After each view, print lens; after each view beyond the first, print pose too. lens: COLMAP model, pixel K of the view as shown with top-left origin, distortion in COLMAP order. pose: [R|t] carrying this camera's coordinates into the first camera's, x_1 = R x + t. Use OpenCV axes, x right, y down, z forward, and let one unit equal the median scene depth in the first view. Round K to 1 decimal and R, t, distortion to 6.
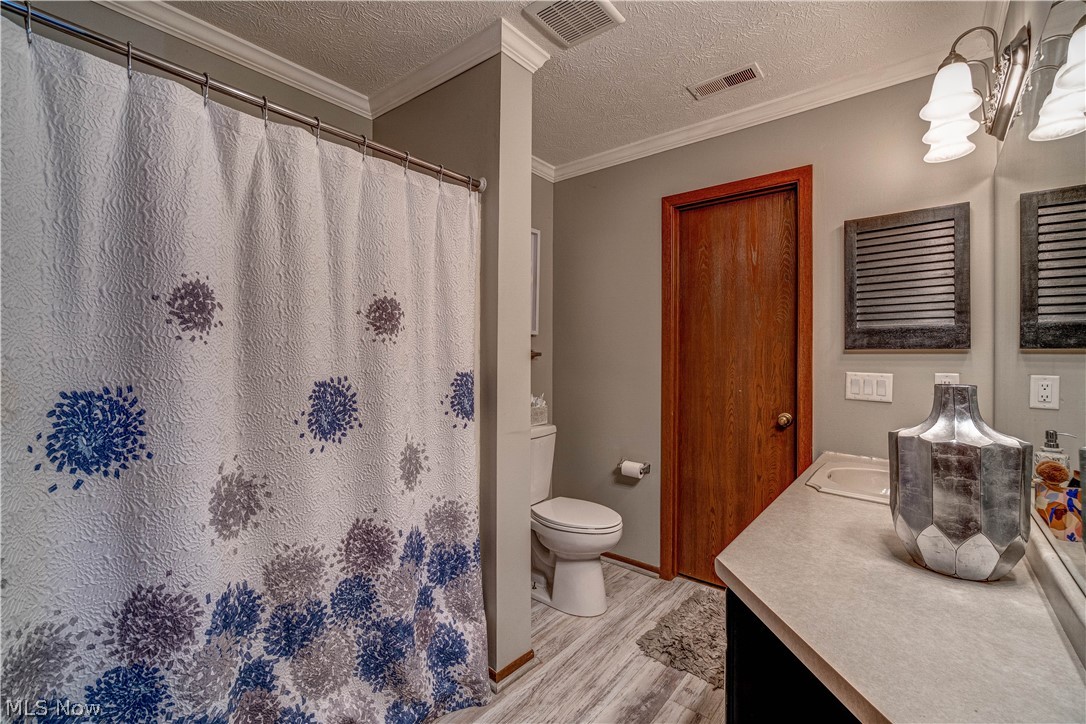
lens RADIAL K [[469.1, 0, 540.4], [0, 469.1, 354.3], [0, 0, 1]] dist [-0.003174, -0.000194]
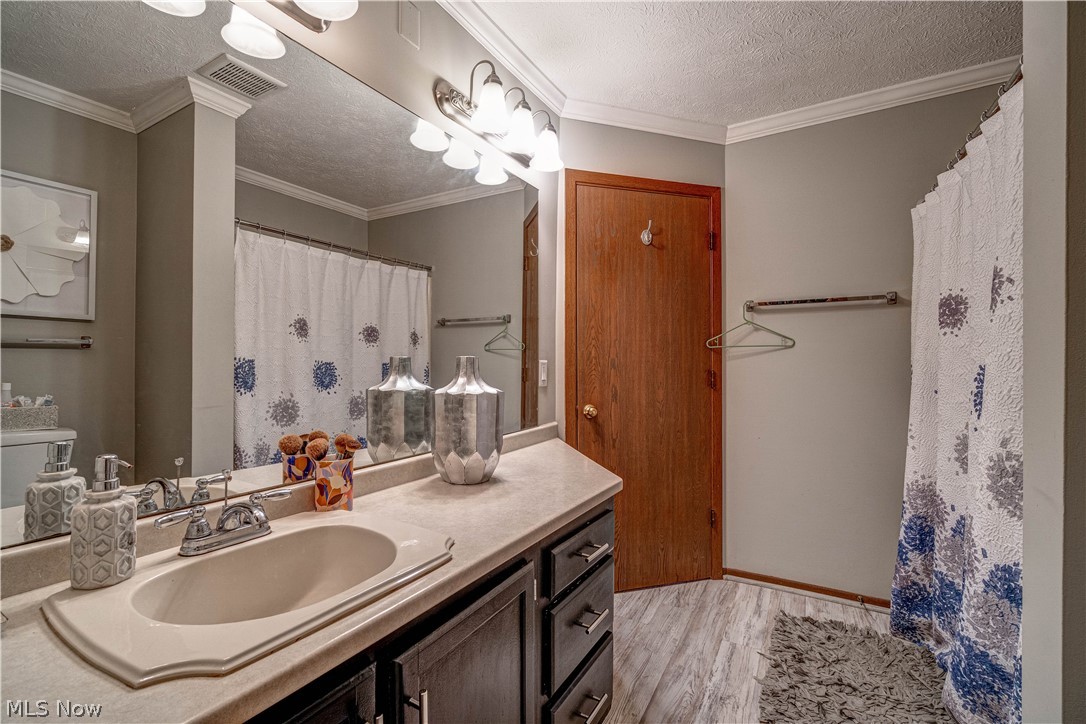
lens RADIAL K [[469.1, 0, 540.4], [0, 469.1, 354.3], [0, 0, 1]] dist [-0.003174, -0.000194]
pose [[-0.988162, -0.011818, -0.152958, 0.509650], [-0.007948, 0.999633, -0.025886, 0.052643], [0.153208, -0.024364, -0.987894, 1.444829]]
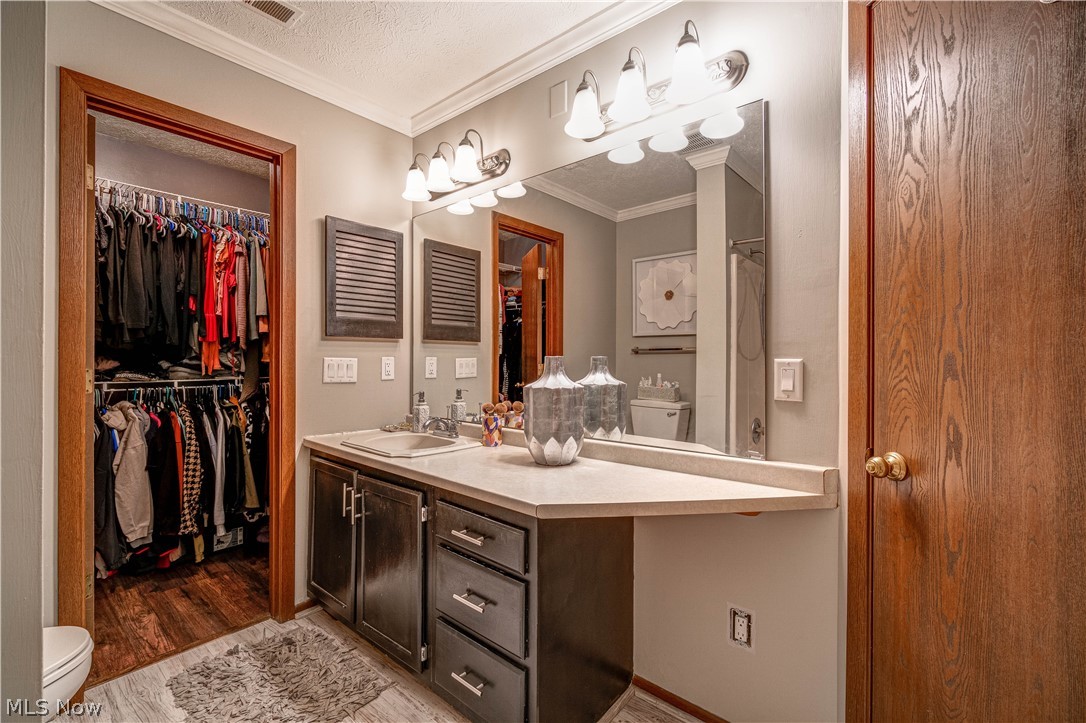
lens RADIAL K [[469.1, 0, 540.4], [0, 469.1, 353.8], [0, 0, 1]] dist [-0.003174, -0.000194]
pose [[-0.016058, -0.003395, 0.999865, -0.480801], [-0.003388, 0.999989, 0.003341, 0.027429], [-0.999865, -0.003334, -0.016069, 0.598199]]
